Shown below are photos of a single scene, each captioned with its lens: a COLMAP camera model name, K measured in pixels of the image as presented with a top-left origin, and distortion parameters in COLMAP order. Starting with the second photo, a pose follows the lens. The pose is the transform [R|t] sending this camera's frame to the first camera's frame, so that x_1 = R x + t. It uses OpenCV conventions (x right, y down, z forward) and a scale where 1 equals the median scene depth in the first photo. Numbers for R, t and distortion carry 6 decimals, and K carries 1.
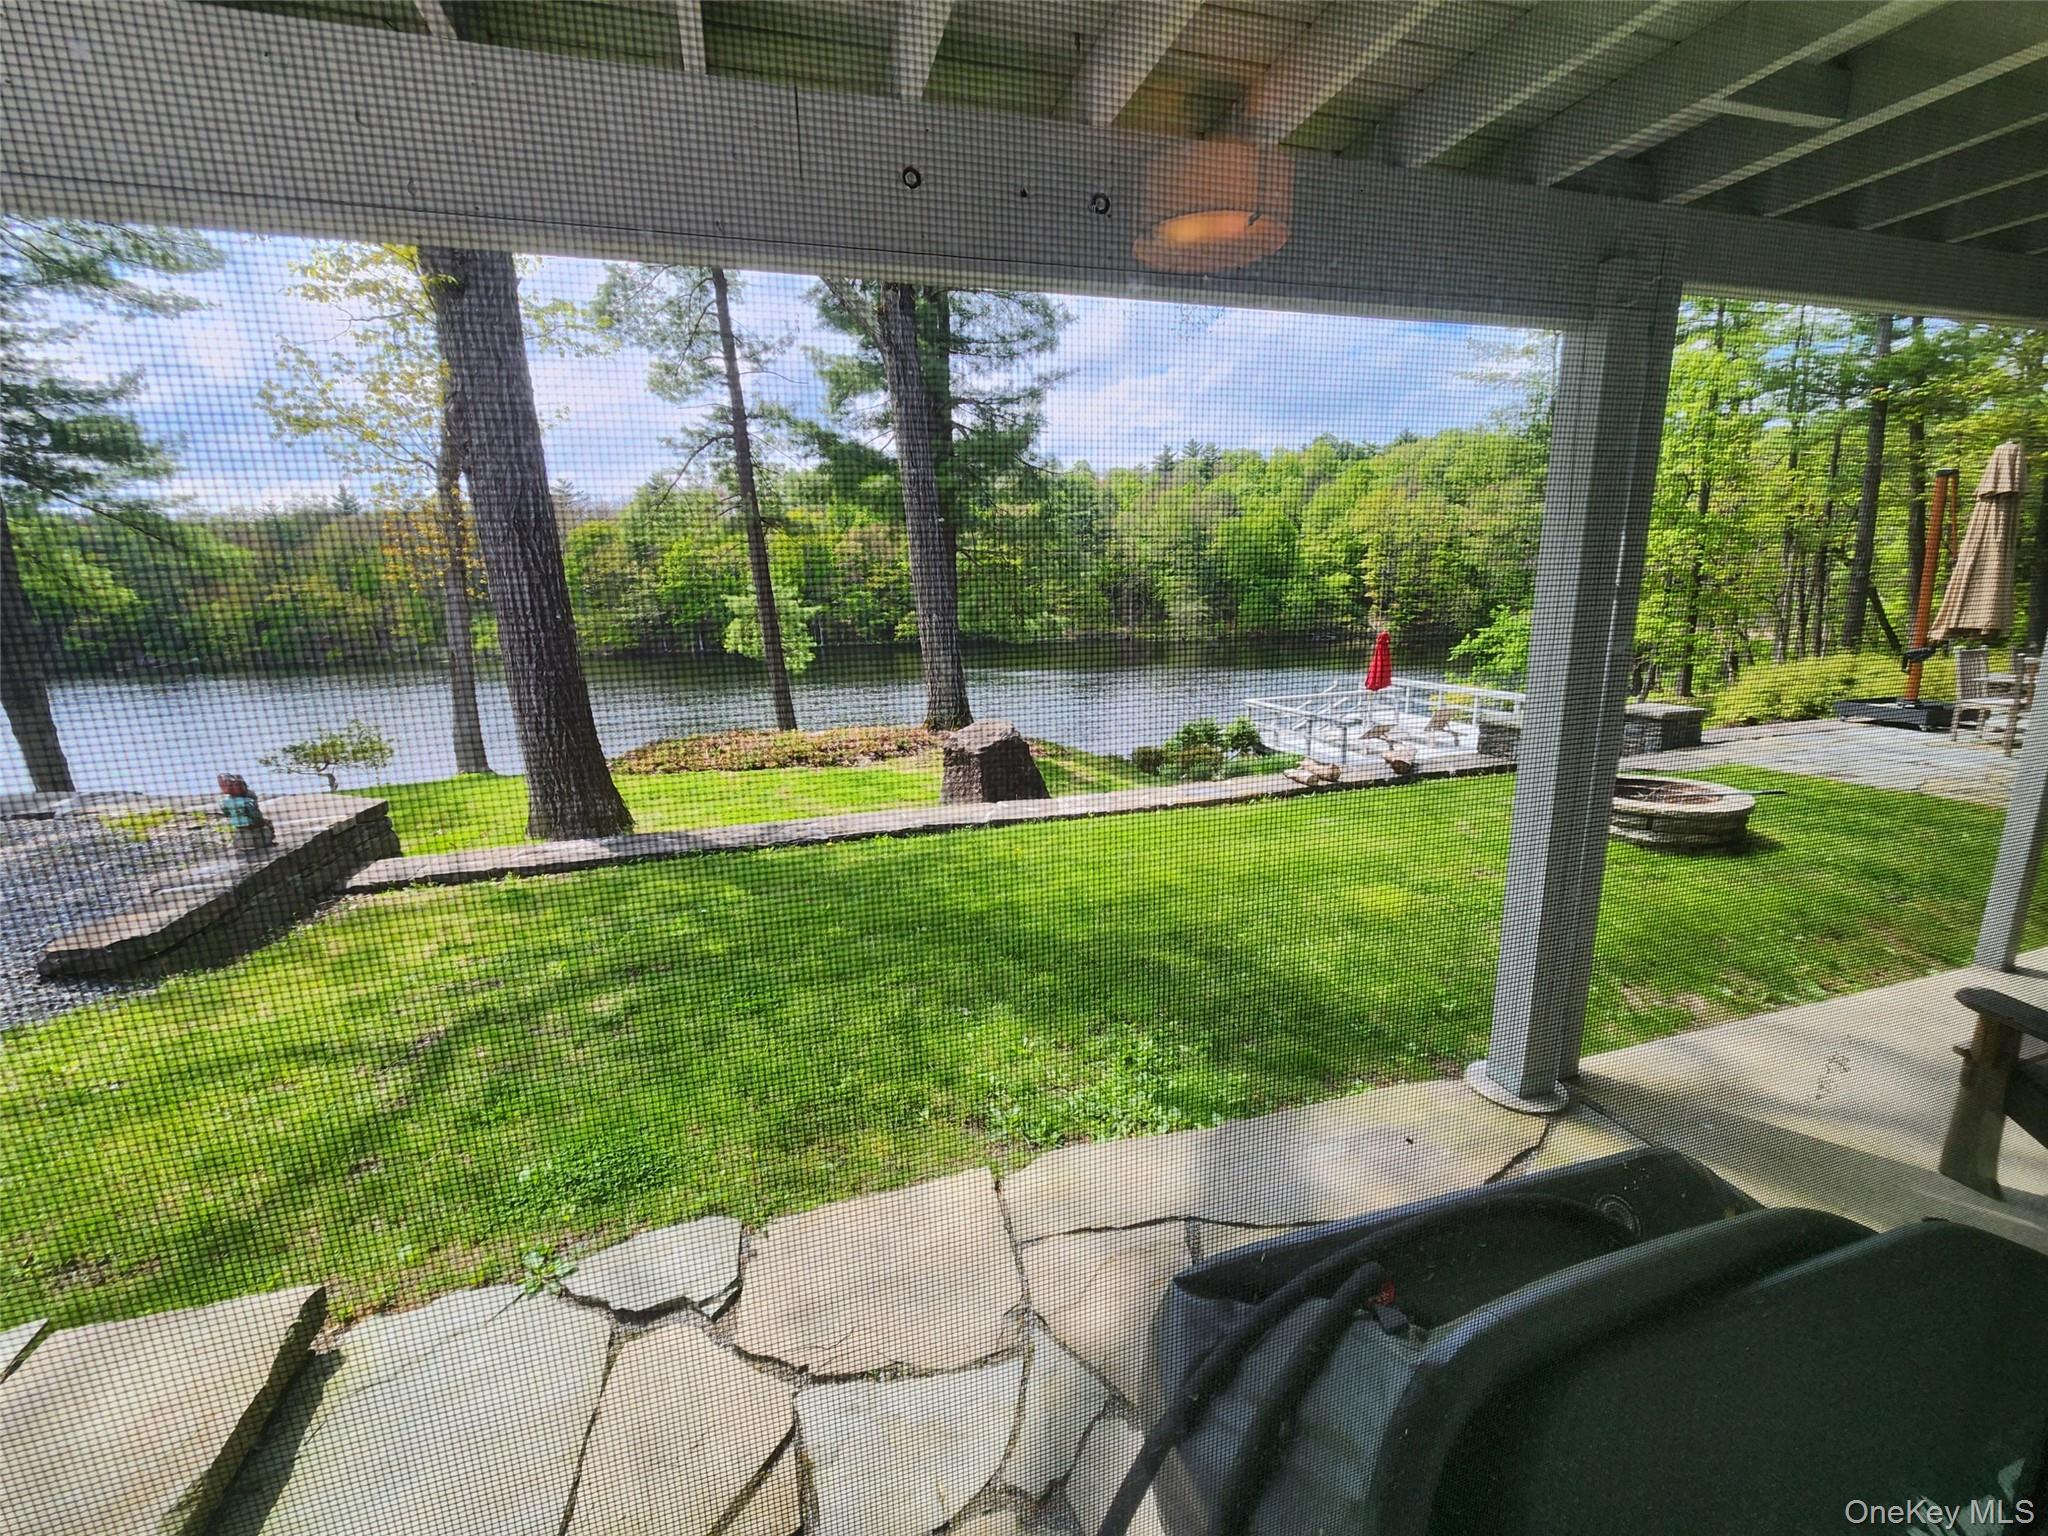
lens RADIAL K [[833.1, 0, 1017.4], [0, 833.1, 771.8], [0, 0, 1]] dist [0.001044, 0.000343]
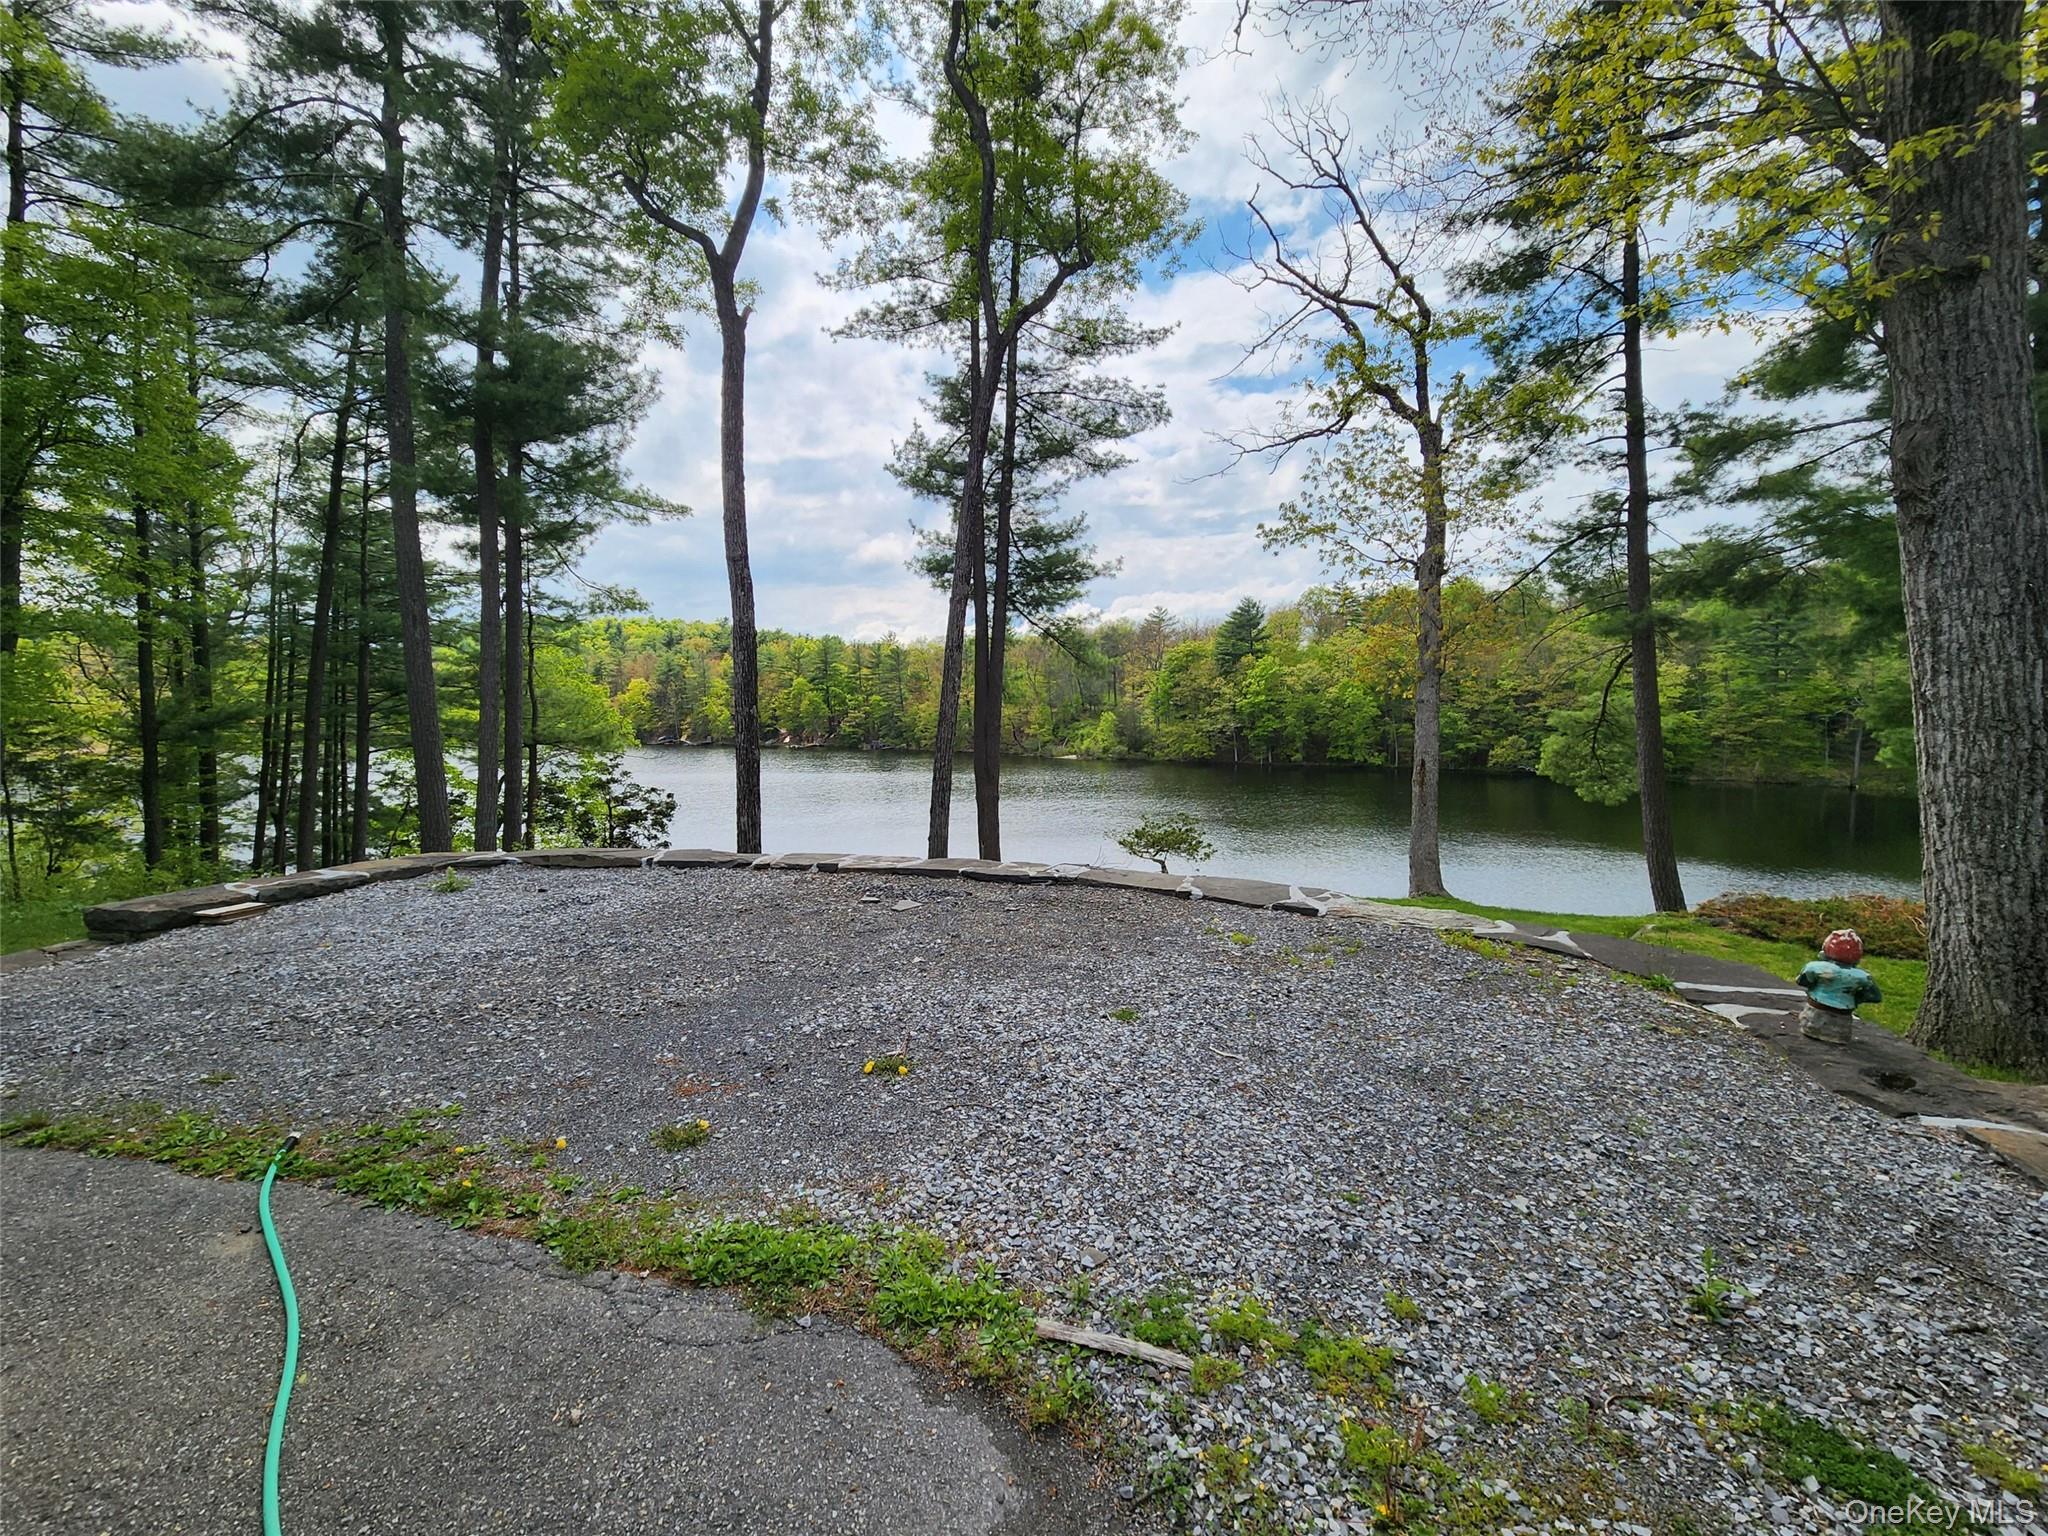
lens RADIAL K [[833.1, 0, 1017.4], [0, 833.1, 771.8], [0, 0, 1]] dist [0.001044, 0.000343]
pose [[0.812628, 0.073281, -0.578157, -0.314234], [-0.151199, 0.984603, -0.087720, 0.009990], [0.562827, 0.158701, 0.811196, 0.004400]]
